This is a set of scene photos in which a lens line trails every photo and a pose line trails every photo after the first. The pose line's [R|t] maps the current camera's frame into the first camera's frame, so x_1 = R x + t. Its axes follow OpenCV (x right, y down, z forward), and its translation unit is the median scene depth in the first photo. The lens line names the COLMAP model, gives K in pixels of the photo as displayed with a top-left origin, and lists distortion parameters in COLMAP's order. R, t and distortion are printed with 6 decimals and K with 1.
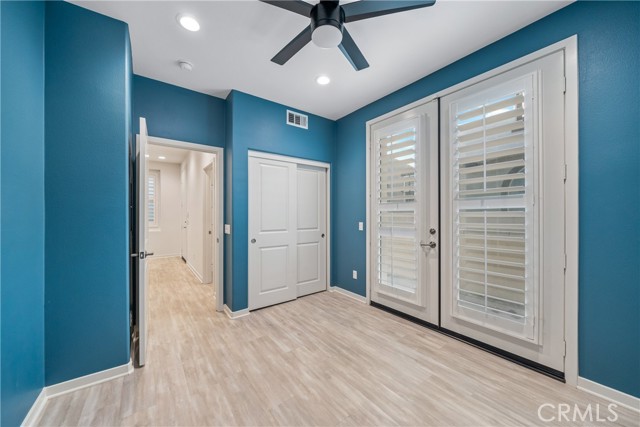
lens RADIAL K [[234.2, 0, 318.7], [0, 234.2, 216.3], [0, 0, 1]] dist [0.000196, -0.000114]
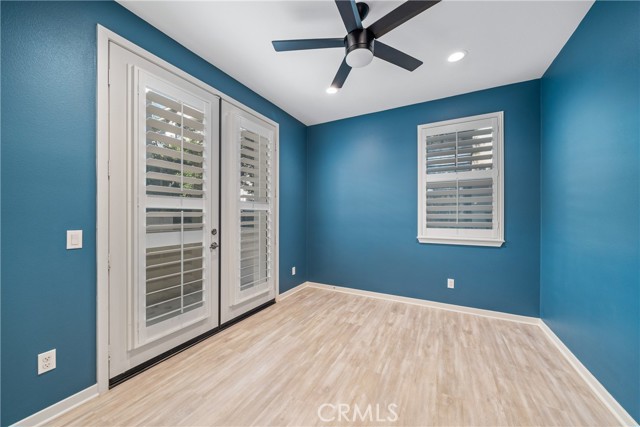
lens RADIAL K [[234.2, 0, 318.7], [0, 234.2, 216.3], [0, 0, 1]] dist [0.000196, -0.000114]
pose [[-0.426085, -0.003728, 0.904676, -0.608470], [0.003524, 0.999977, 0.005780, -0.002476], [-0.904676, 0.005651, -0.426062, 1.105198]]
